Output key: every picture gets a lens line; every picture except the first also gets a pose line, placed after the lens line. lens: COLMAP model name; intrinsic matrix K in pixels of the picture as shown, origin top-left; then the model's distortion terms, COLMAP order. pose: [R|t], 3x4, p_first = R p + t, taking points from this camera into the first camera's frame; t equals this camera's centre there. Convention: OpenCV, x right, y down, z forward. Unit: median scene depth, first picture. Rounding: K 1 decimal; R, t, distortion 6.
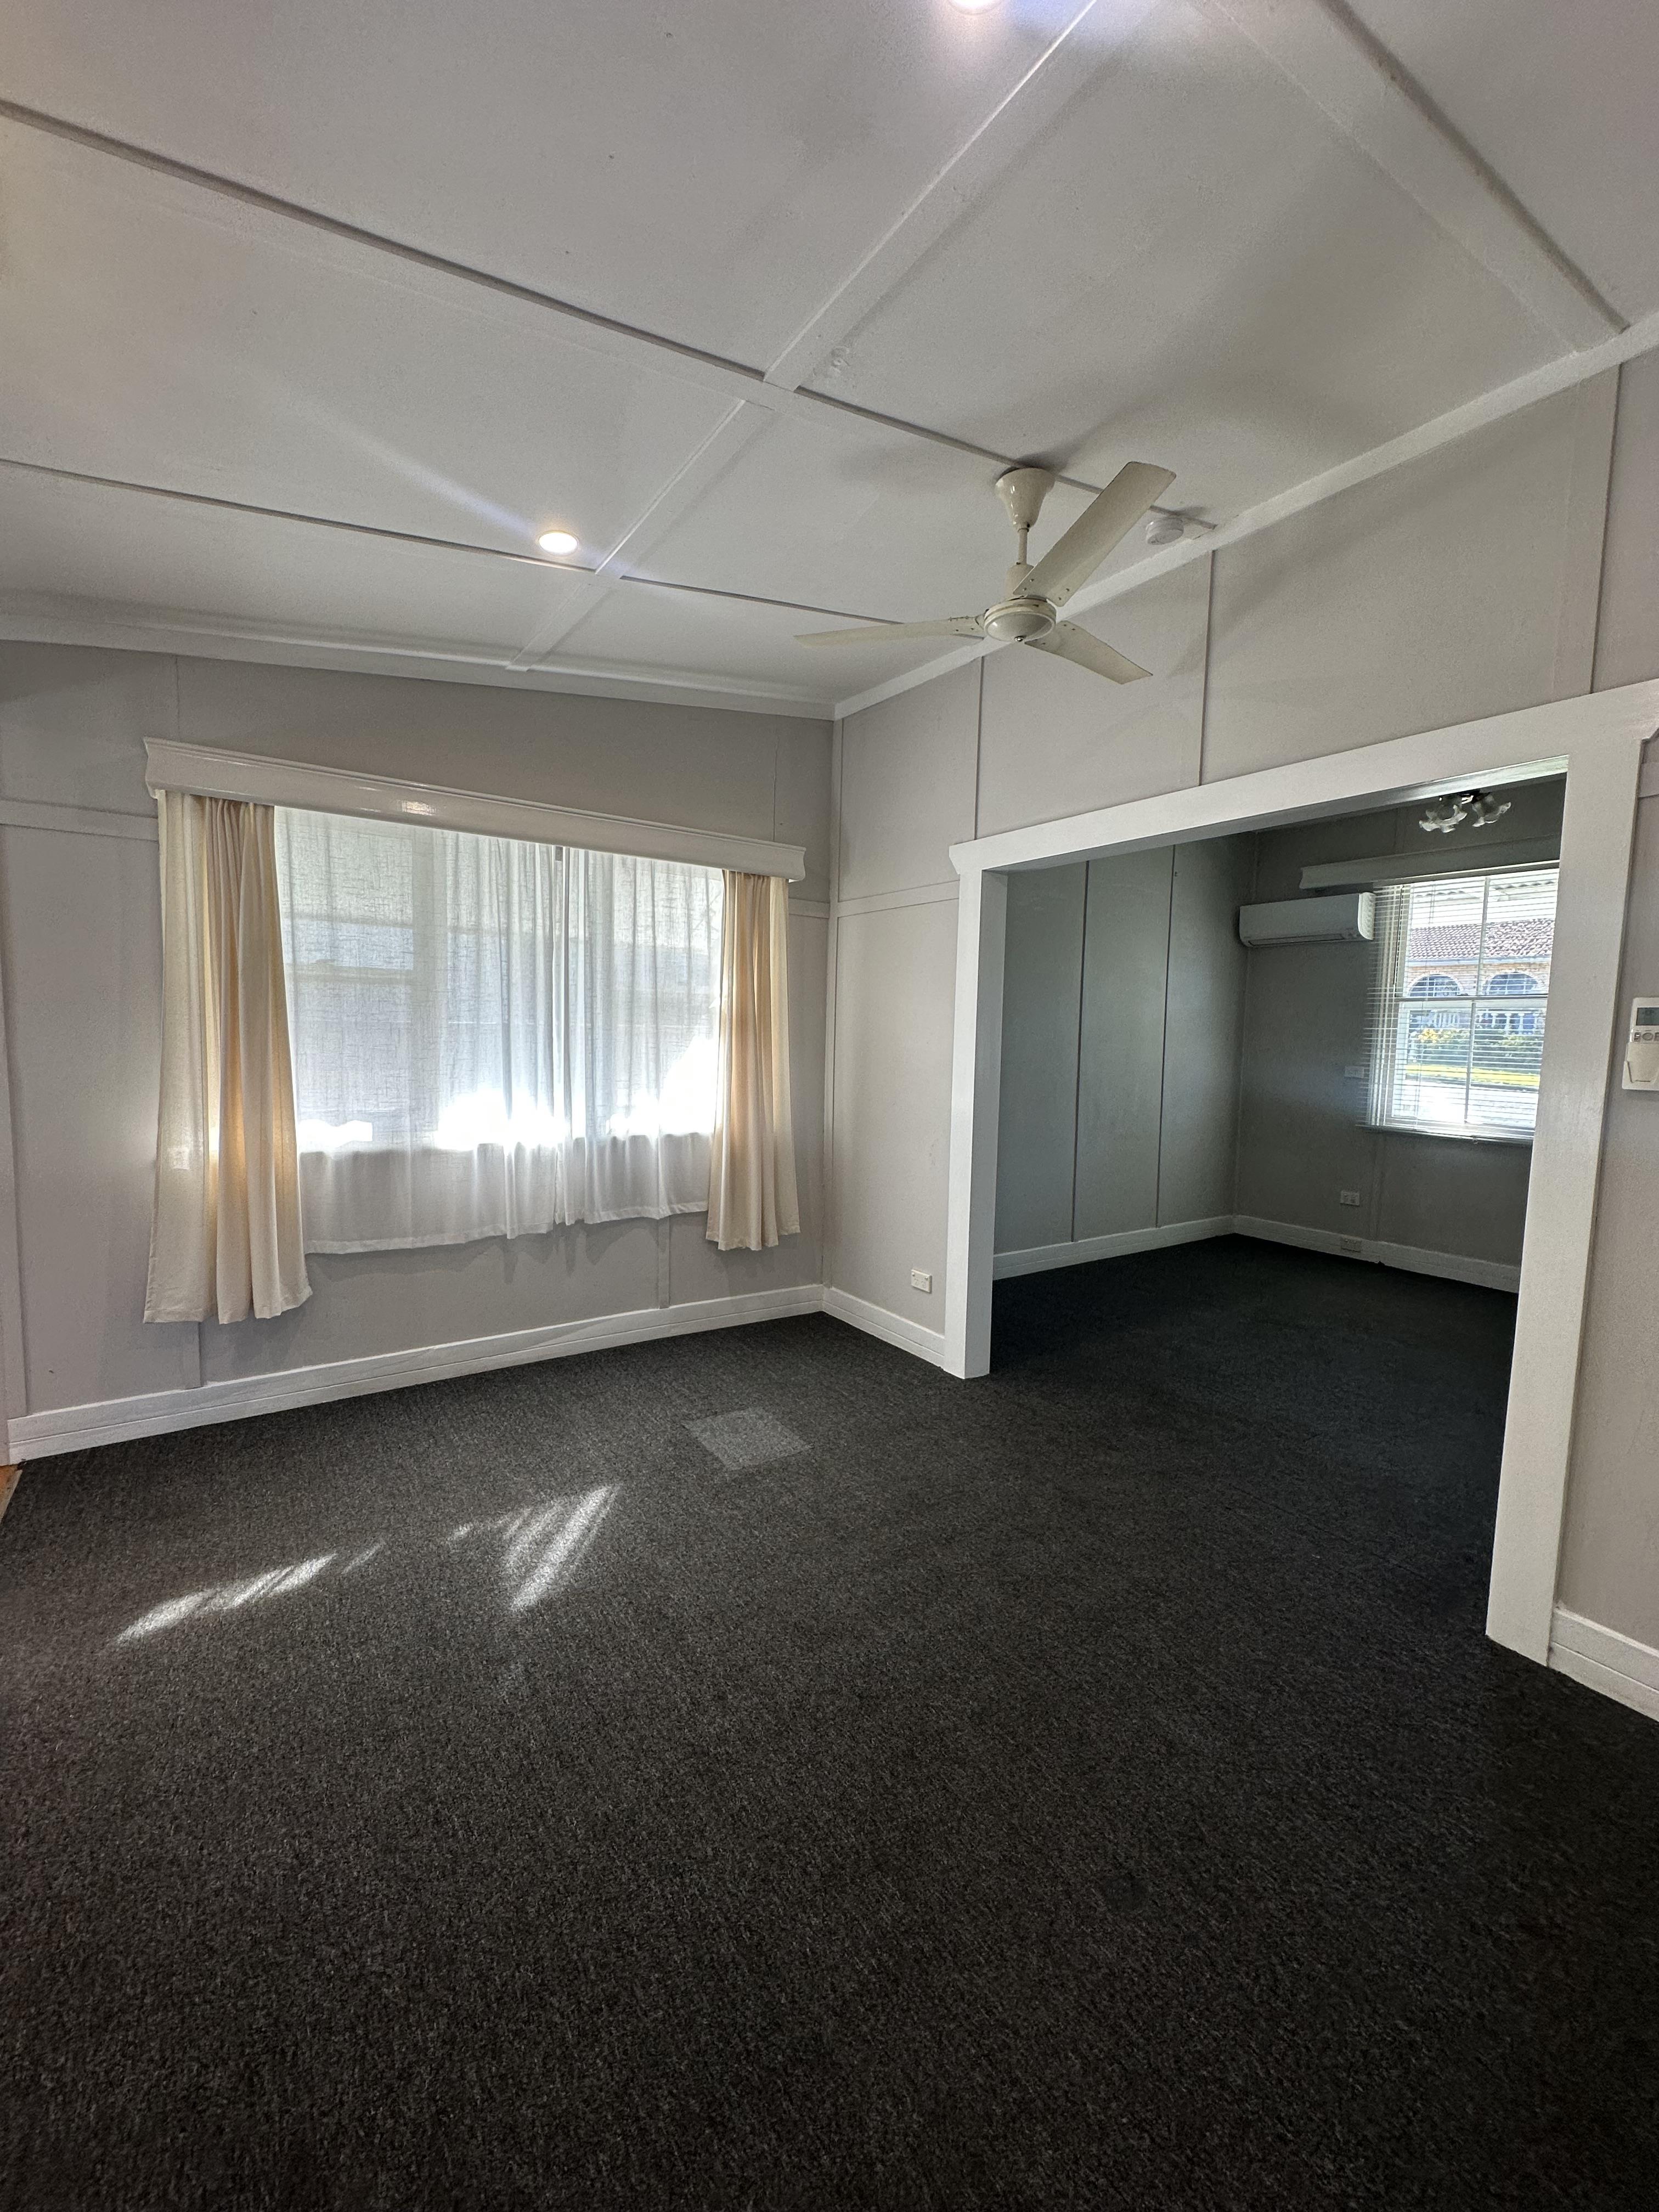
lens RADIAL K [[876.5, 0, 829.5], [0, 876.5, 1106.0], [0, 0, 1]] dist [-0.000637, -0.000115]
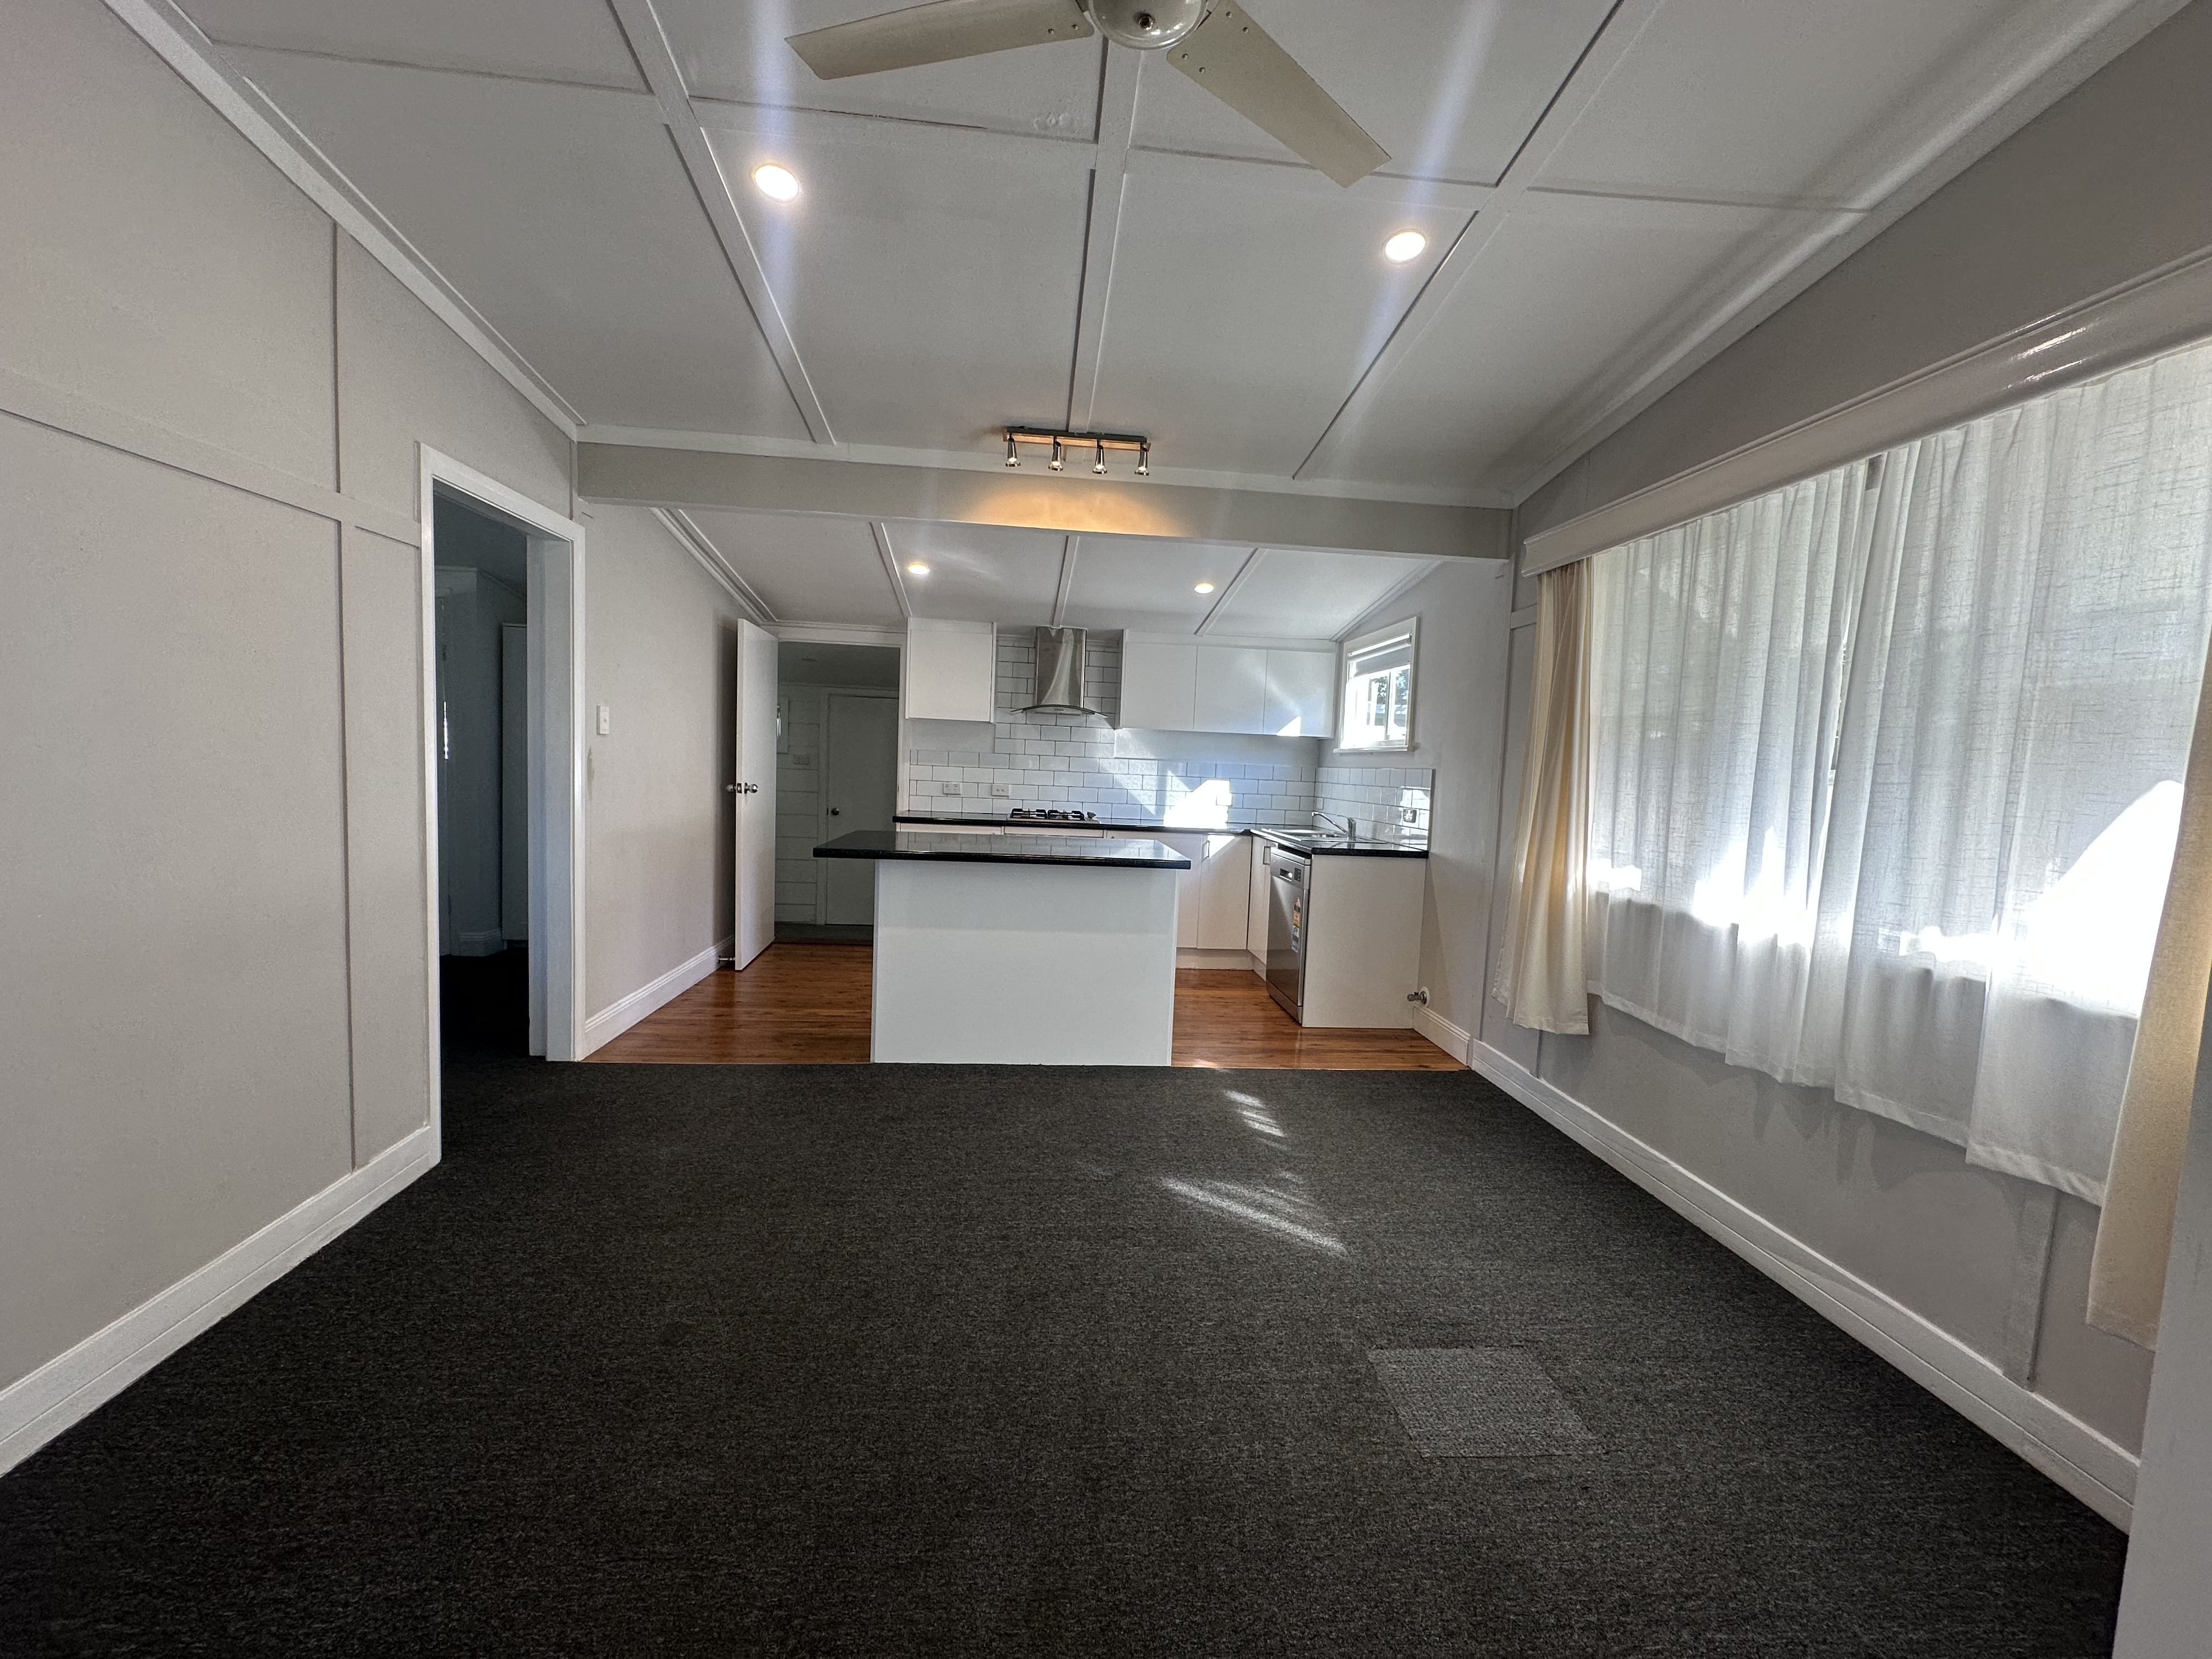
lens RADIAL K [[876.5, 0, 1106.0], [0, 876.5, 829.5], [0, 0, 1]] dist [-0.000637, -0.000115]
pose [[-0.496226, 0.024023, -0.867861, 0.495853], [-0.125594, 0.987116, 0.099137, -0.040990], [0.859061, 0.158193, -0.486815, 0.898048]]
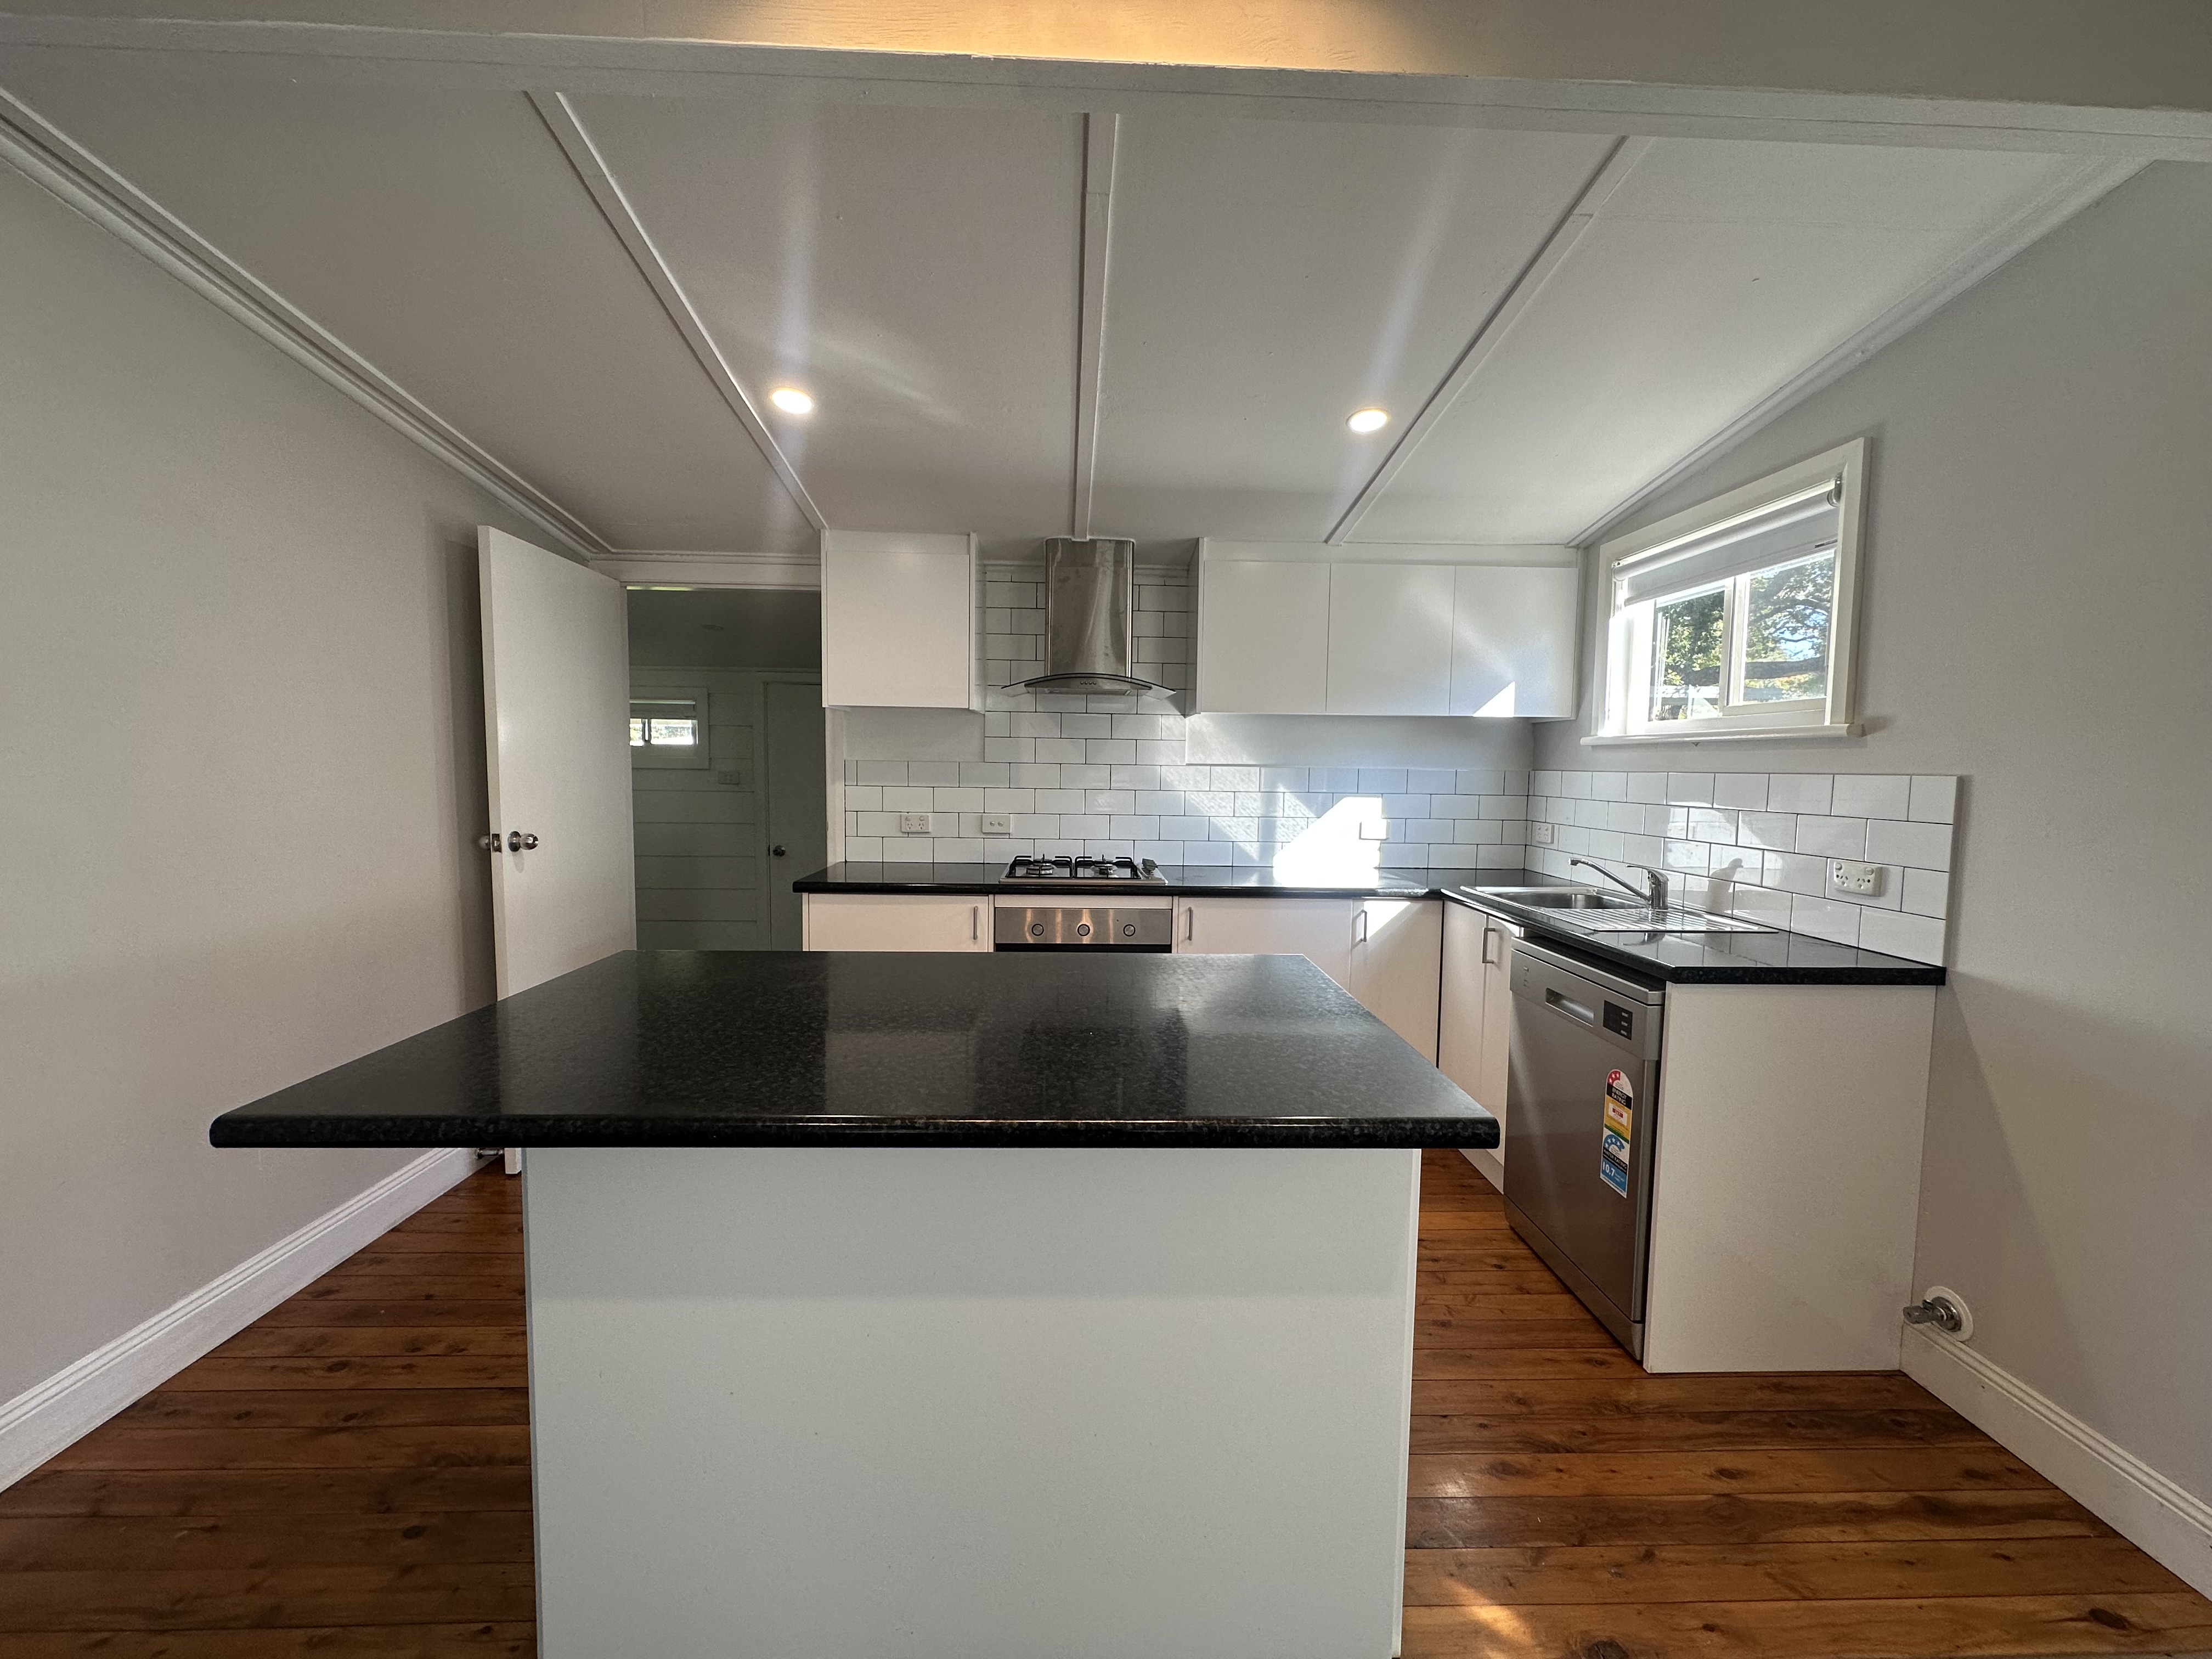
lens RADIAL K [[876.5, 0, 1106.0], [0, 876.5, 829.5], [0, 0, 1]] dist [-0.000637, -0.000115]
pose [[-0.548406, 0.035847, -0.835443, -0.129919], [-0.095967, 0.989782, 0.105464, -0.034912], [0.830687, 0.138012, -0.539362, 0.519044]]
